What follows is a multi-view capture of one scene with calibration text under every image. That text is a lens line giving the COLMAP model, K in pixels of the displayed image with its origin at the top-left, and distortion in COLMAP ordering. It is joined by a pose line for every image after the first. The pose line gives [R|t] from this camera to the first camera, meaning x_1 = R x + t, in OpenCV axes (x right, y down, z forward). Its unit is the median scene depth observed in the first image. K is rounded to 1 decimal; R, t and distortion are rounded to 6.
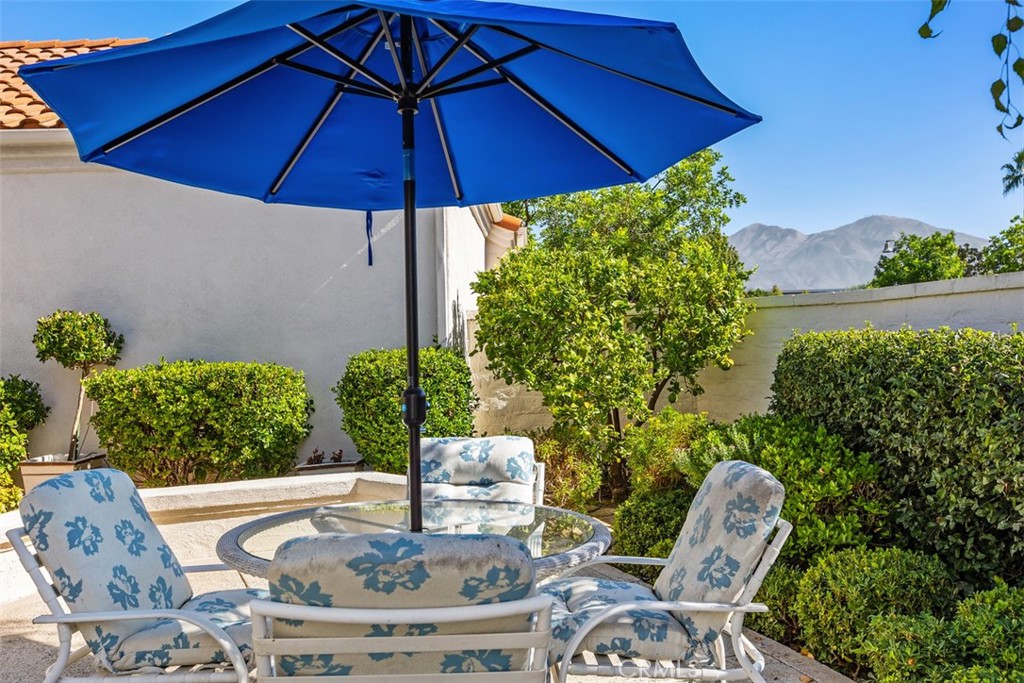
lens RADIAL K [[858.4, 0, 490.5], [0, 858.4, 332.2], [0, 0, 1]] dist [0.004253, -0.003441]
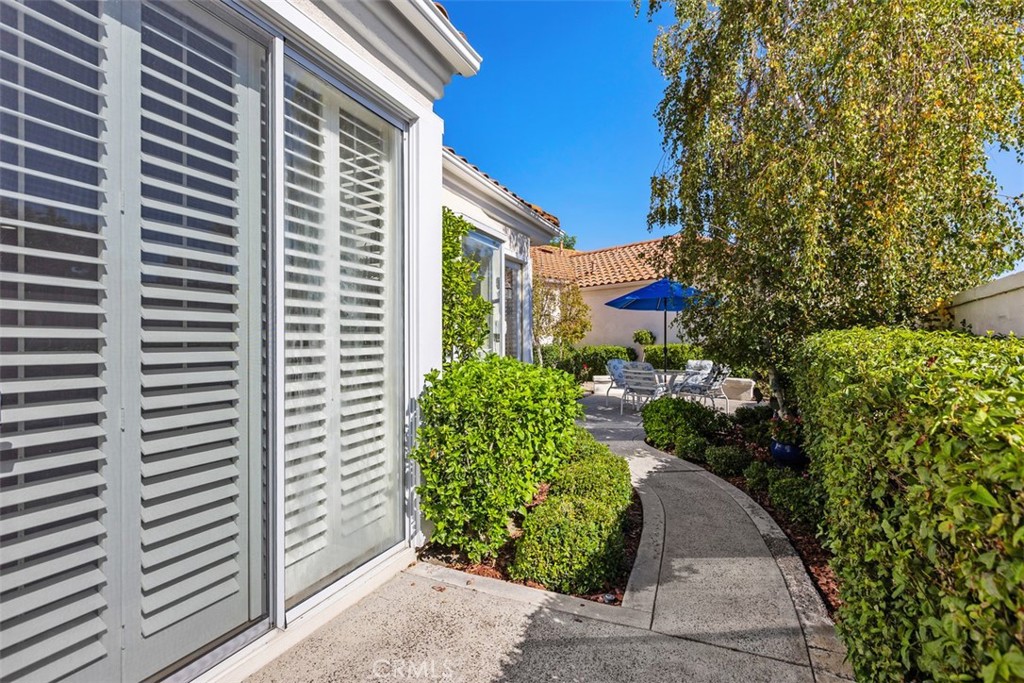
lens RADIAL K [[485.1, 0, 512.6], [0, 485.1, 340.8], [0, 0, 1]] dist [0.000268, 0.000016]
pose [[0.671242, 0.008768, -0.741186, 0.970297], [0.004952, 0.999855, 0.016312, -0.020498], [0.741221, -0.014619, 0.671102, -1.171347]]
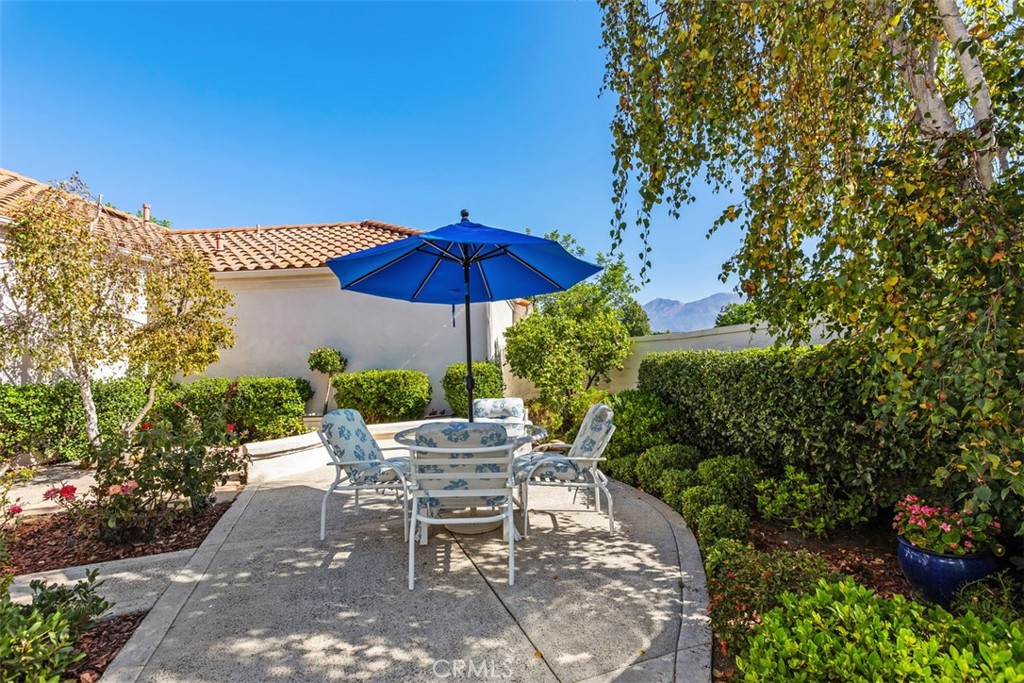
lens RADIAL K [[456.7, 0, 504.6], [0, 456.7, 335.6], [0, 0, 1]] dist [-0.002439, -0.001851]
pose [[0.998768, -0.016637, -0.046747, 0.050535], [0.014444, 0.998798, -0.046849, 0.006799], [0.047470, 0.046116, 0.997808, -0.225655]]
